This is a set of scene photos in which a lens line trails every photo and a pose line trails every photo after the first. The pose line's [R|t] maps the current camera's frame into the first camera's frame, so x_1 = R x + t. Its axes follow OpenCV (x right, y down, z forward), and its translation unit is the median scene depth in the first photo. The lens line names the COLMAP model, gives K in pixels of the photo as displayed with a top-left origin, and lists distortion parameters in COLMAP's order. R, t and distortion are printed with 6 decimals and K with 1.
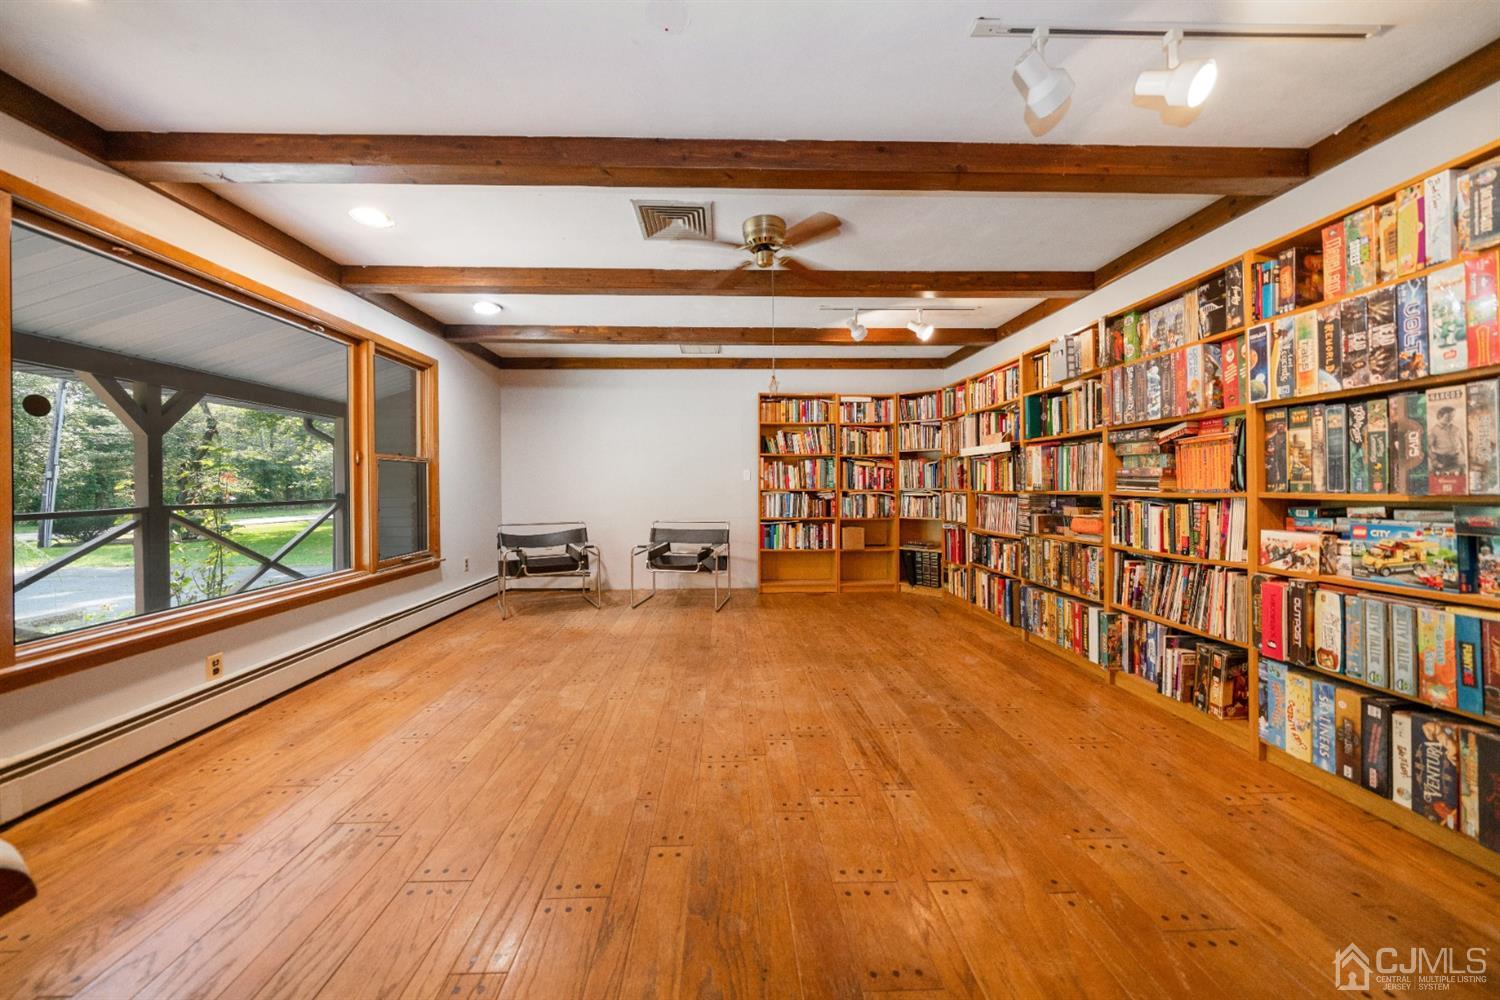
lens RADIAL K [[519.4, 0, 746.4], [0, 519.4, 486.8], [0, 0, 1]] dist [-0.005440, 0.000231]
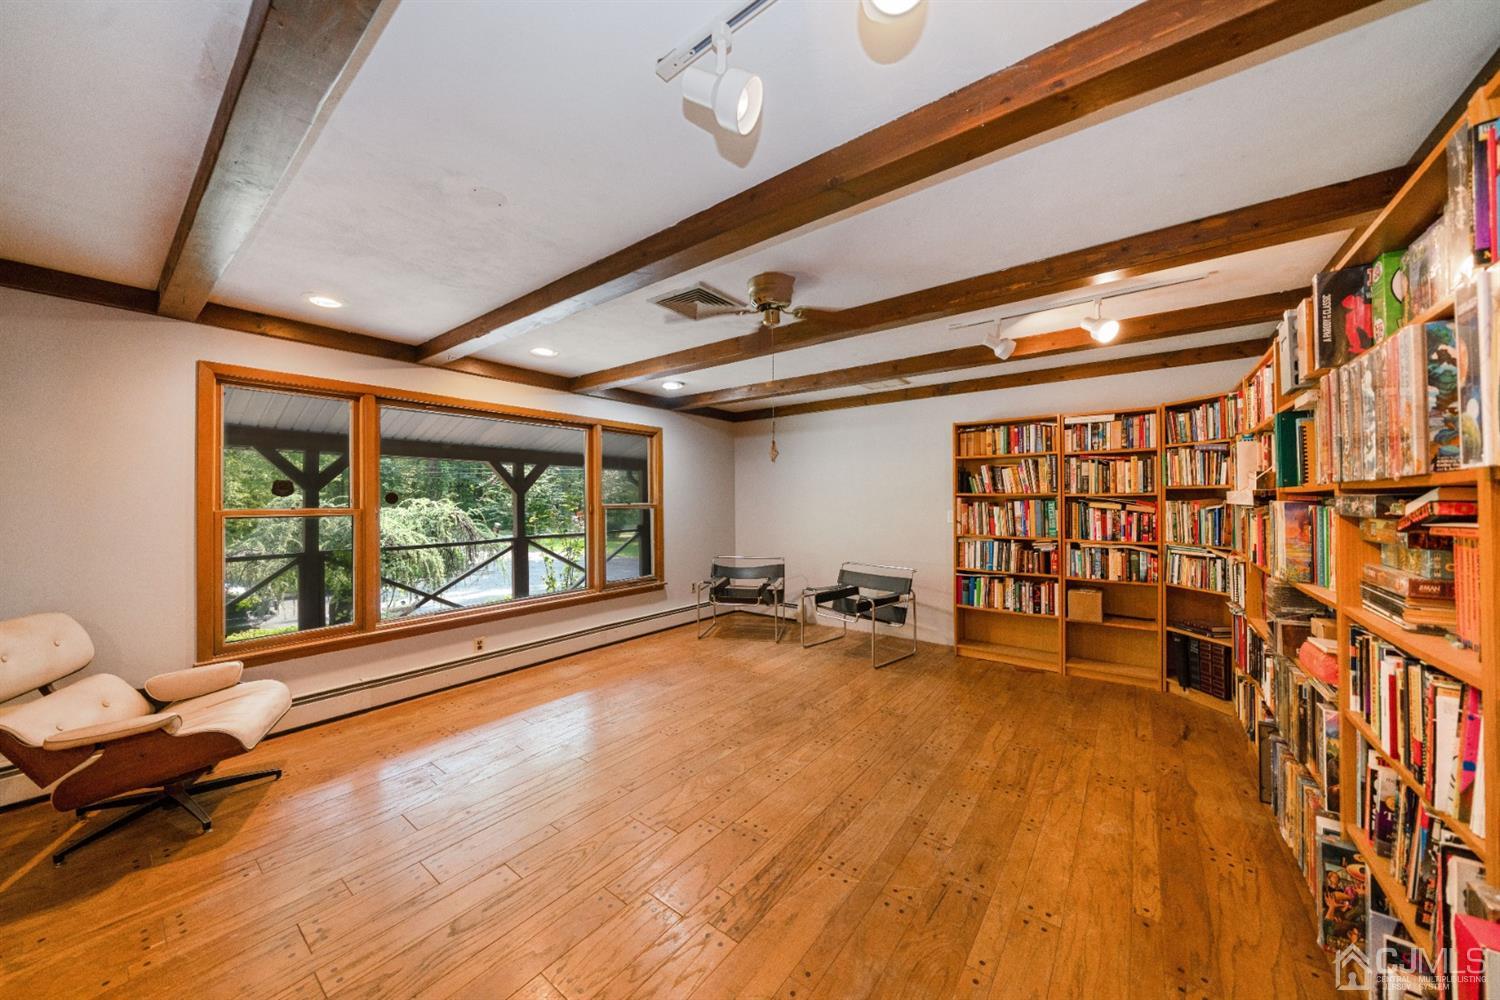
lens RADIAL K [[514.2, 0, 750.0], [0, 514.2, 500.0], [0, 0, 1]] dist [-0.001118, -0.000015]
pose [[0.772974, 0.000910, -0.634437, 0.309785], [-0.002465, 0.999996, -0.001568, -0.051878], [0.634433, 0.002776, 0.772973, 0.124939]]
